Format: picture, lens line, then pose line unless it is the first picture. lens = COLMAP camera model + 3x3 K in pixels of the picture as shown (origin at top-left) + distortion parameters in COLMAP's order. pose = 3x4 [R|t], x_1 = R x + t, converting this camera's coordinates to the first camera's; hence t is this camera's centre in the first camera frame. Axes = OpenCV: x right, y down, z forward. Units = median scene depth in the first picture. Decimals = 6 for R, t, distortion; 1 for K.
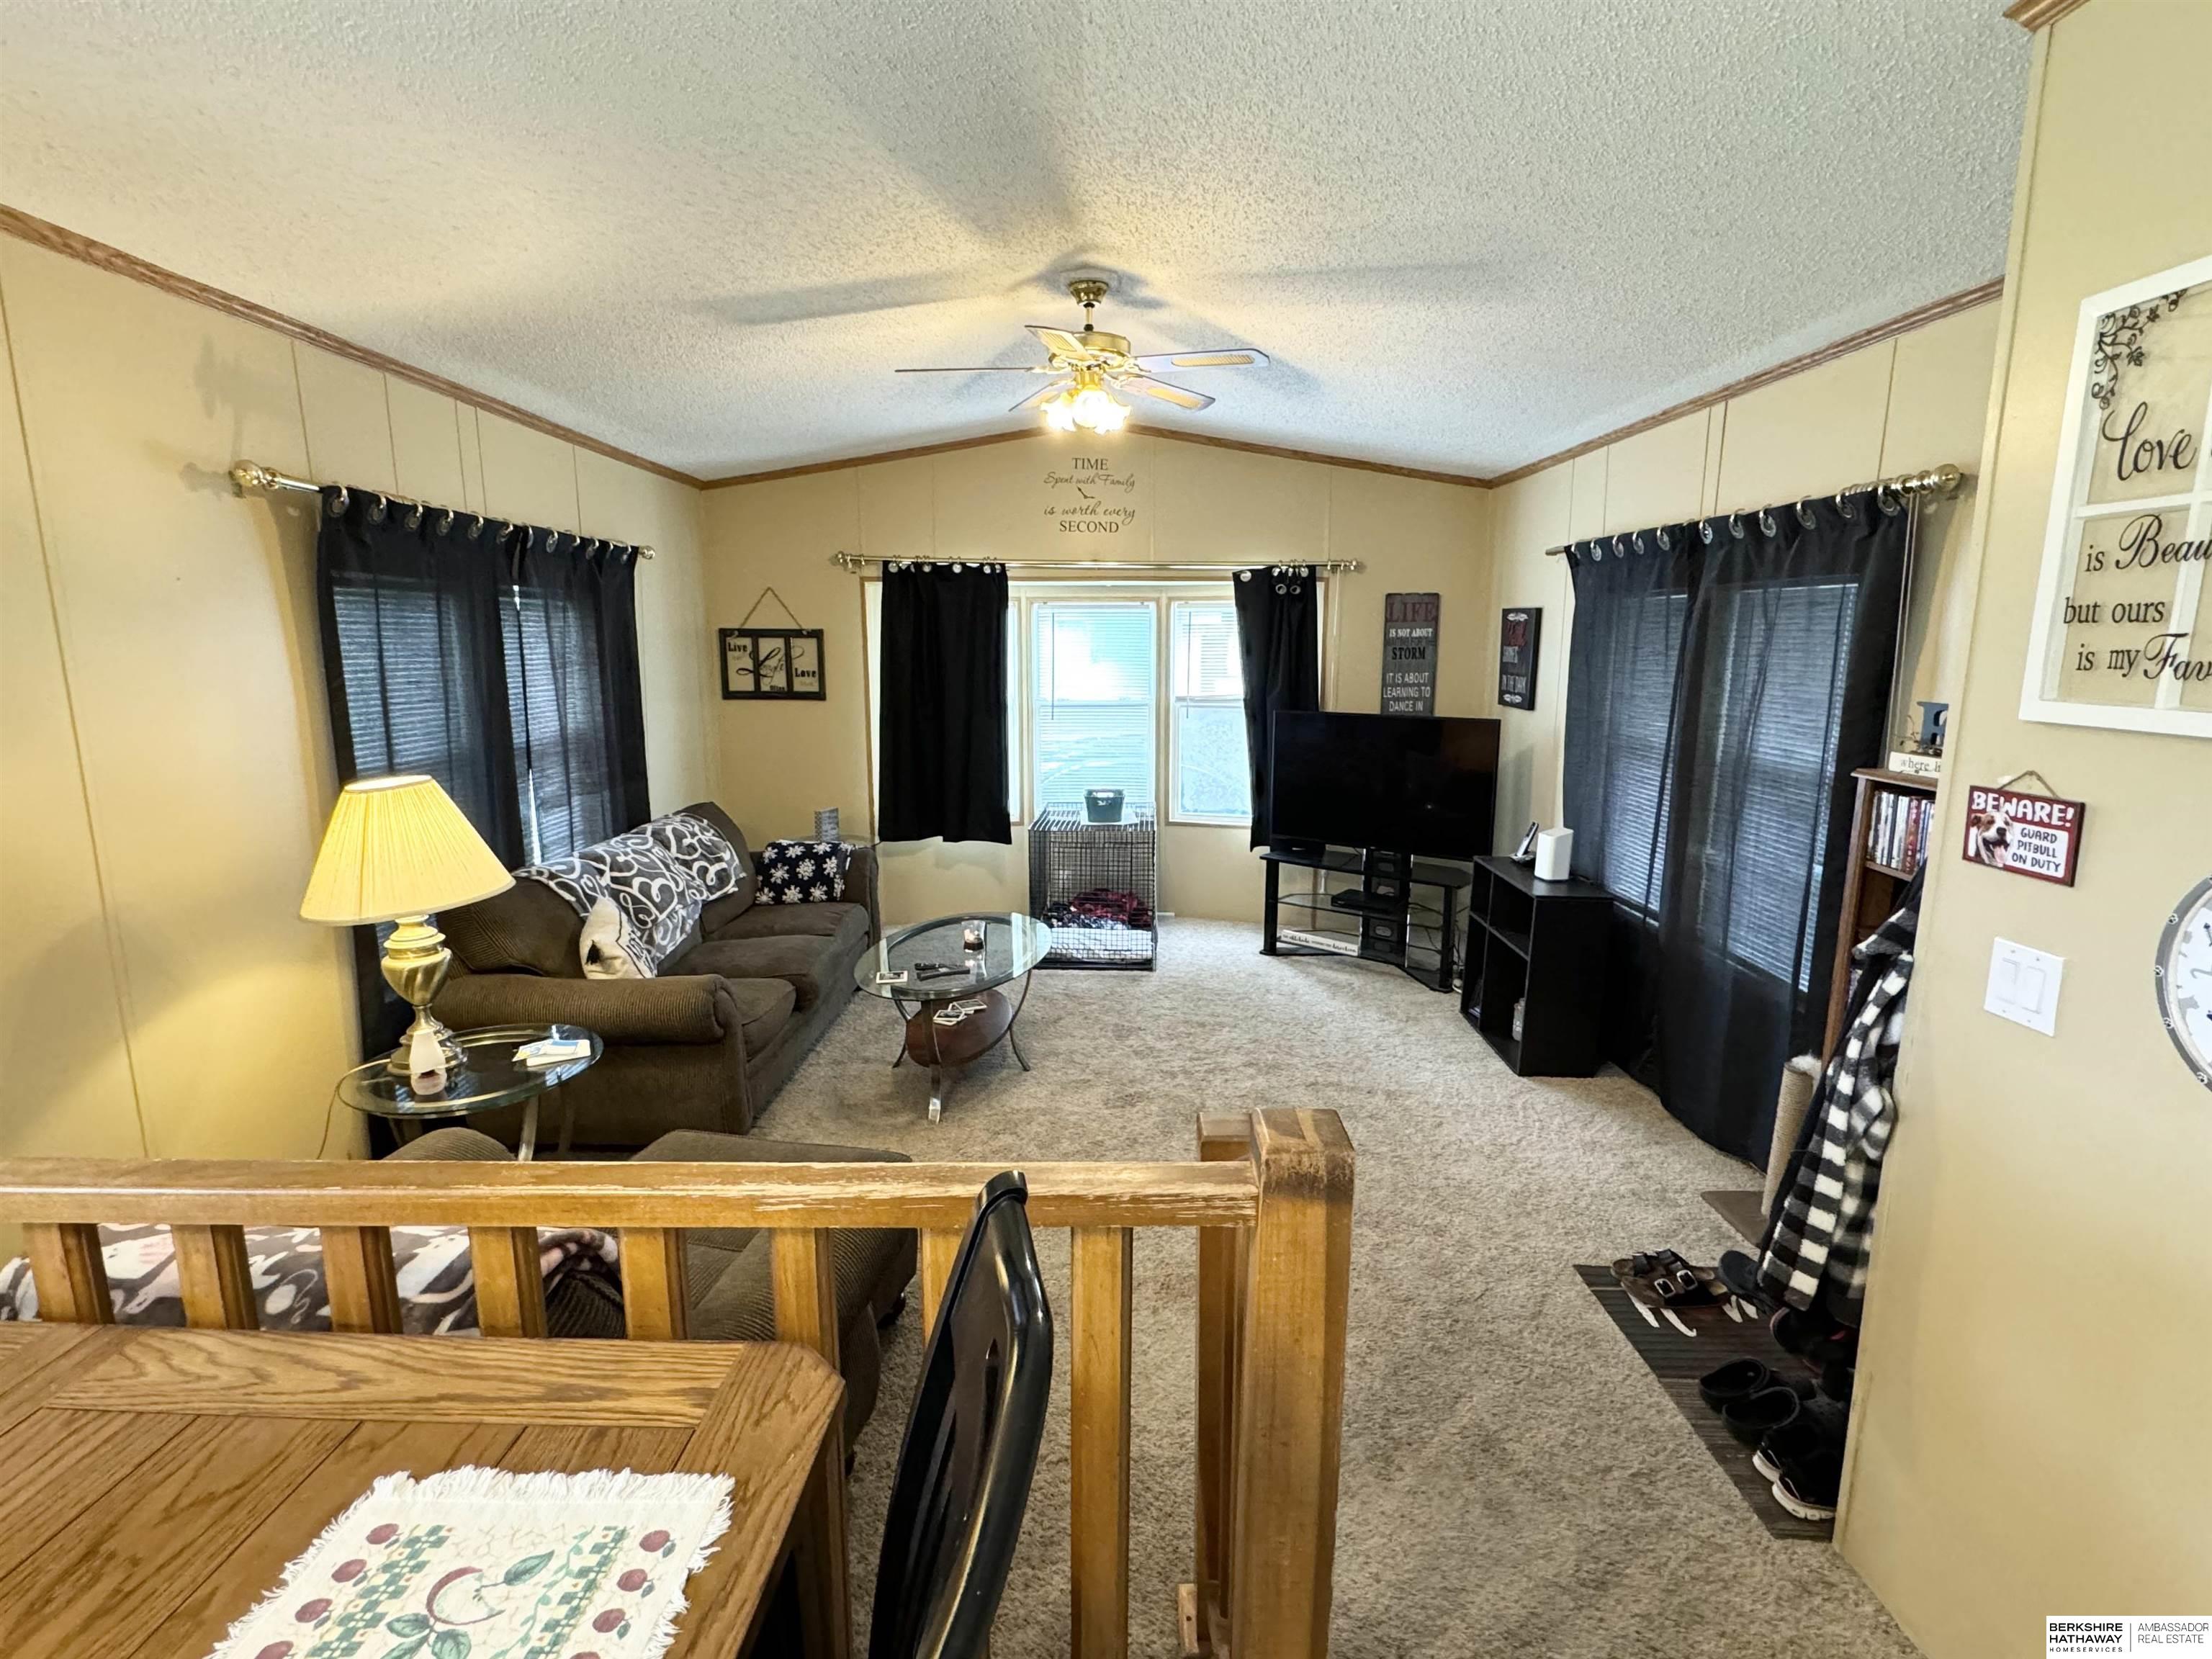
lens RADIAL K [[1075.6, 0, 1098.3], [0, 1075.6, 829.5], [0, 0, 1]] dist [-0.004058, 0.000831]
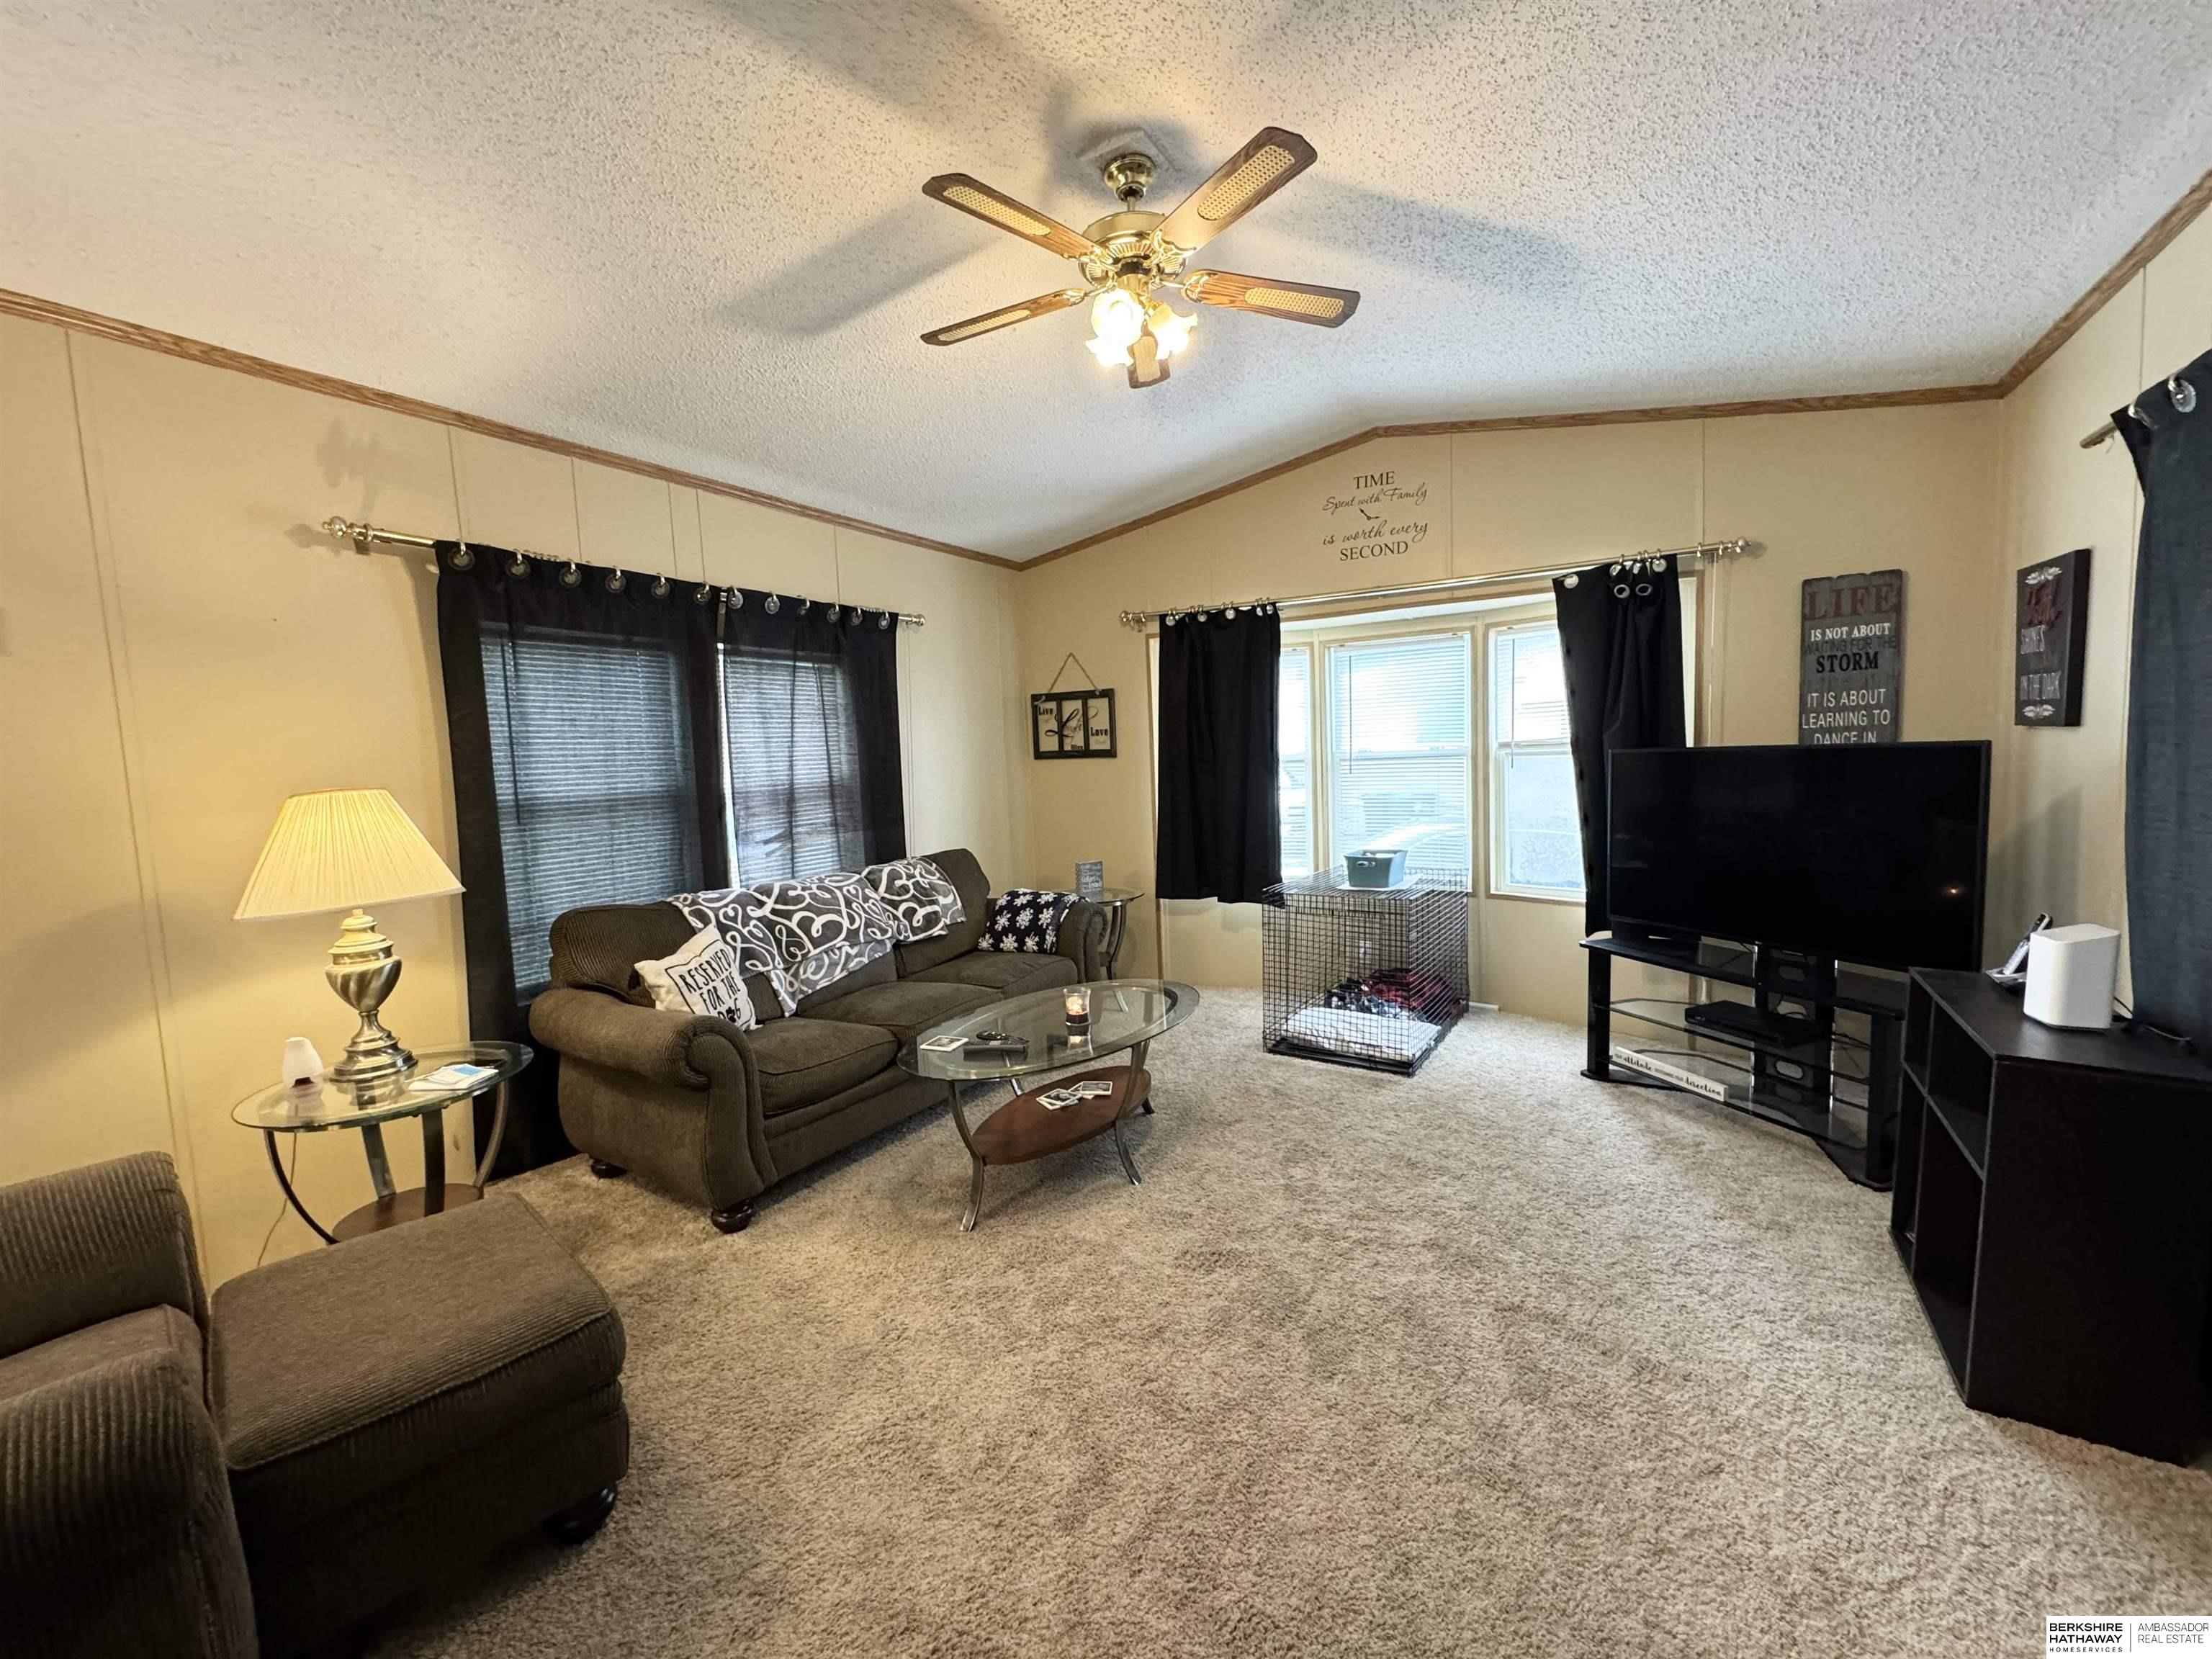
lens RADIAL K [[885.5, 0, 1100.8], [0, 885.5, 828.3], [0, 0, 1]] dist [-0.003343, 0.000259]
pose [[0.852708, 0.011151, -0.522269, 0.246702], [-0.053581, 0.996366, -0.066207, 0.005428], [0.519633, 0.084439, 0.850207, 0.392210]]
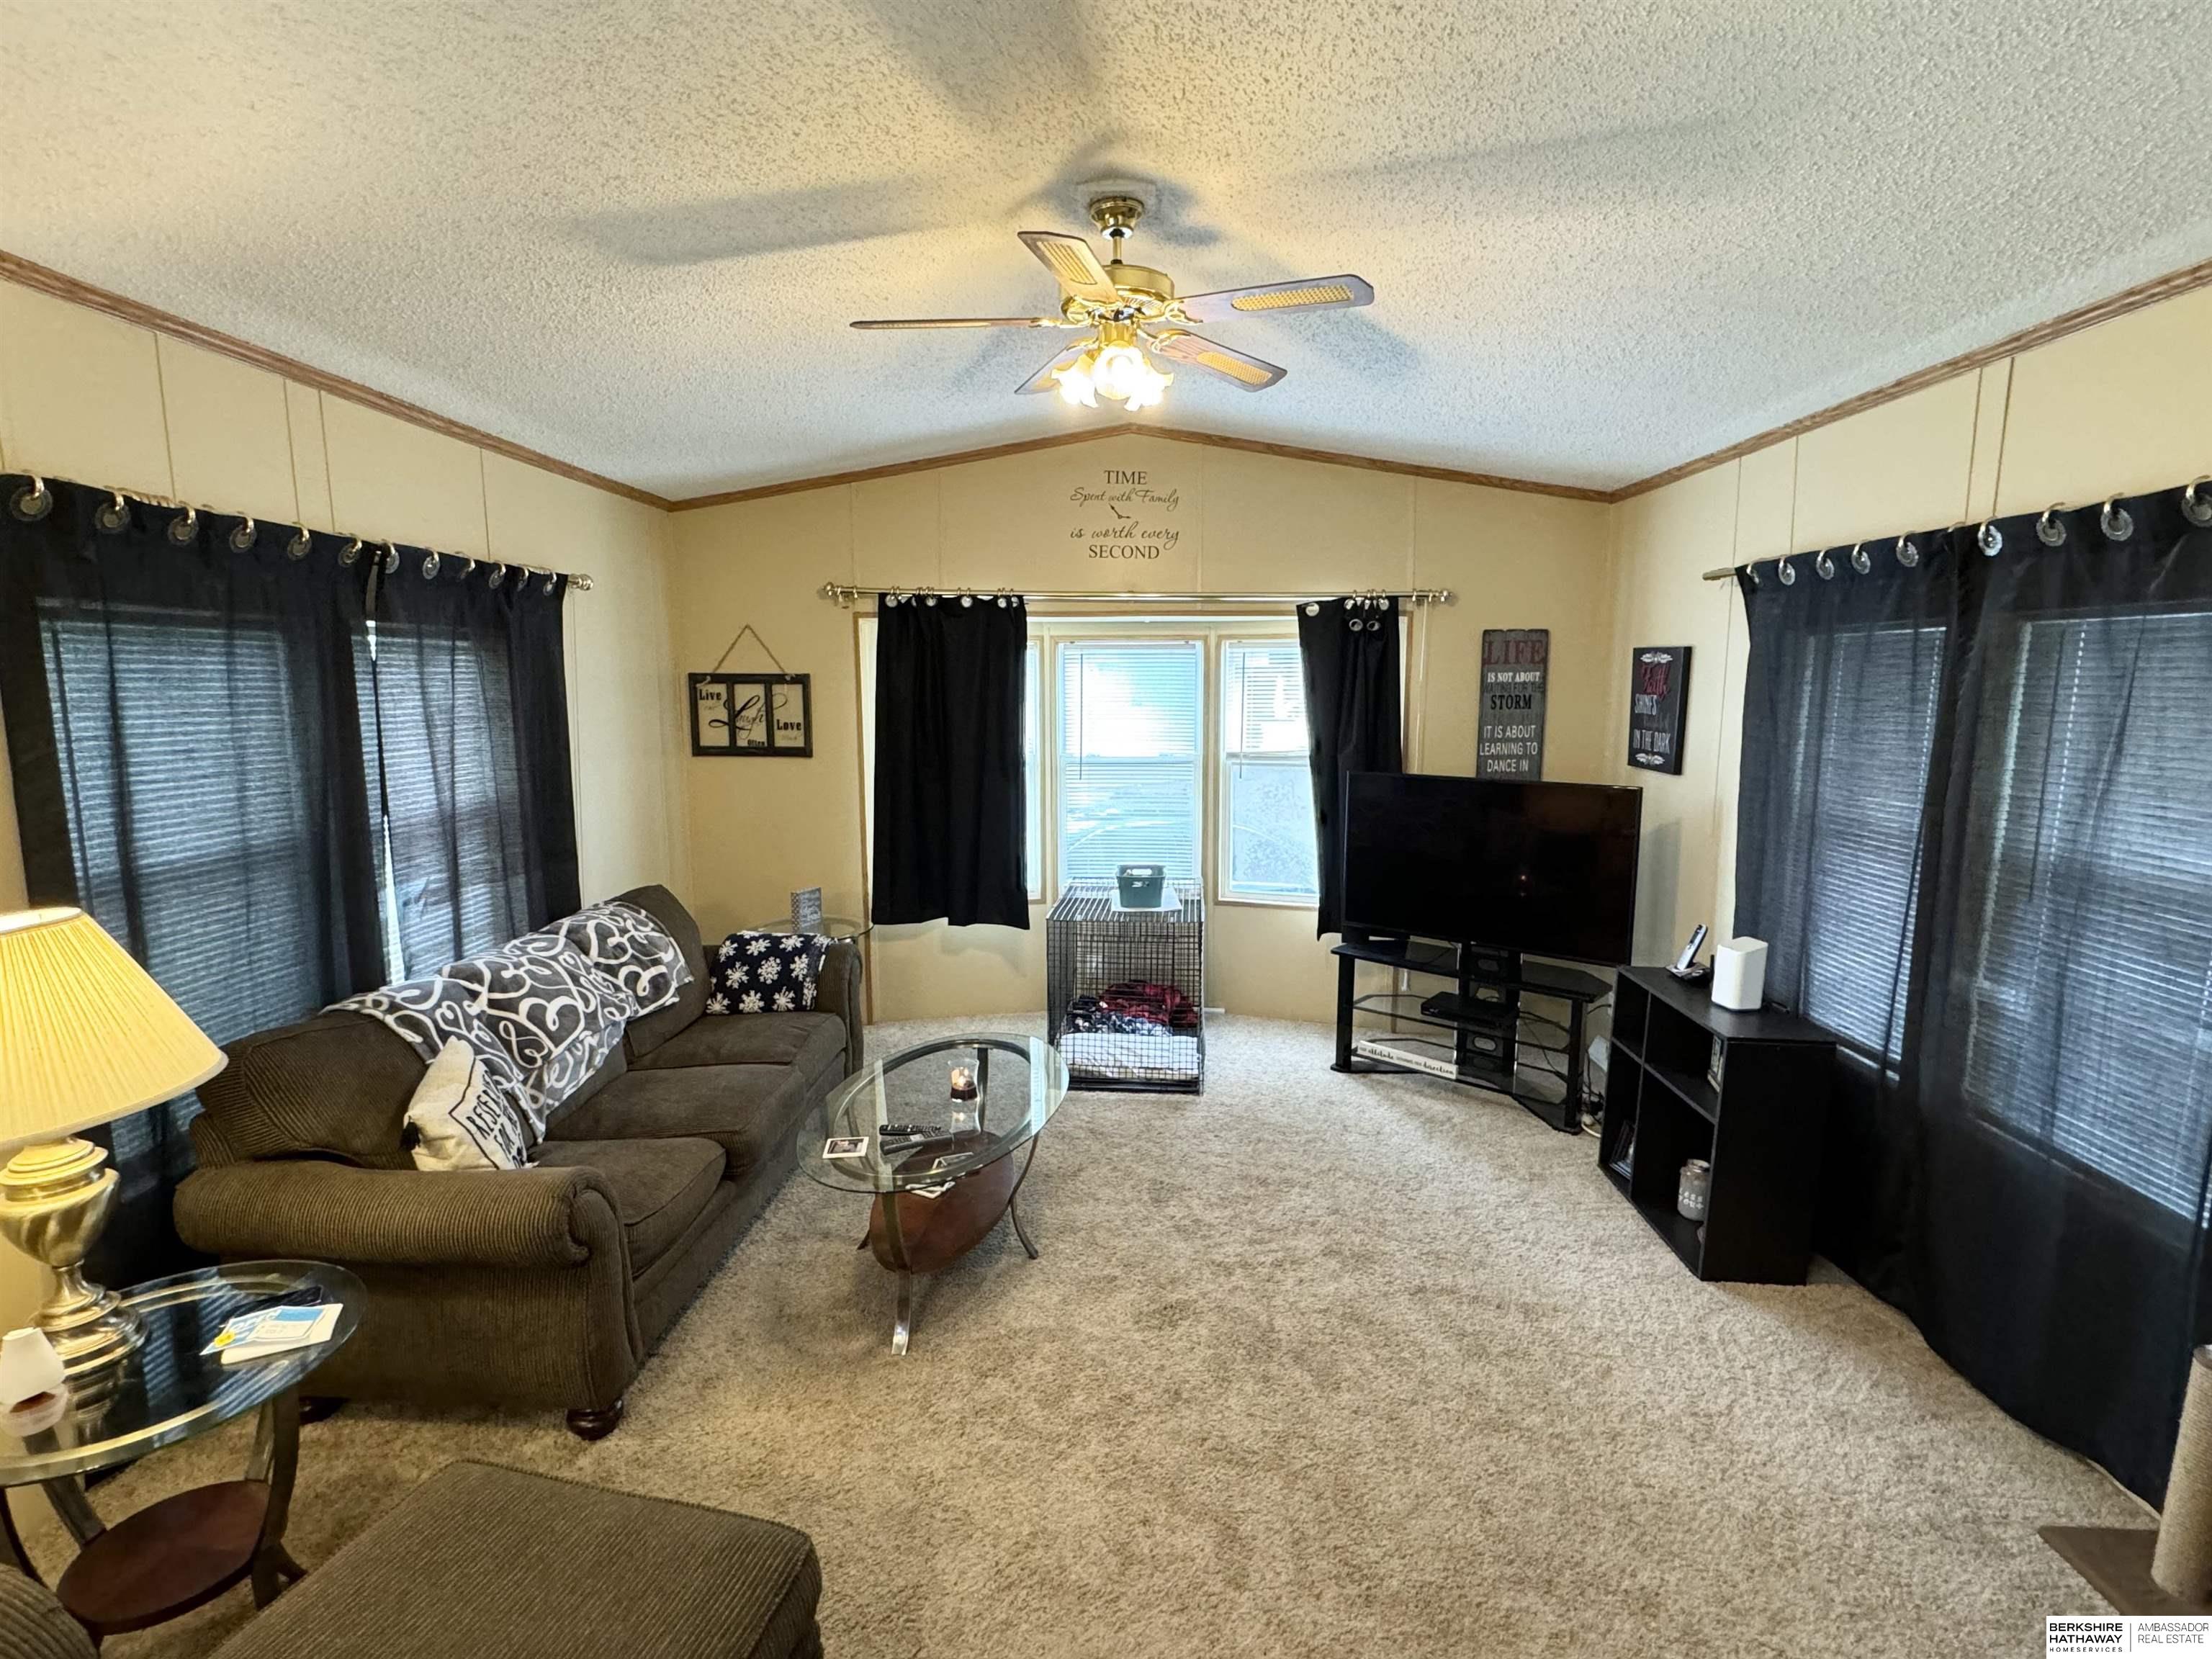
lens RADIAL K [[1075.6, 0, 1097.0], [0, 1075.6, 829.6], [0, 0, 1]] dist [-0.004058, 0.000831]
pose [[0.999185, 0.004330, -0.040121, 0.006916], [-0.005786, 0.999326, -0.036246, -0.047373], [0.039937, 0.036448, 0.998537, 0.231724]]
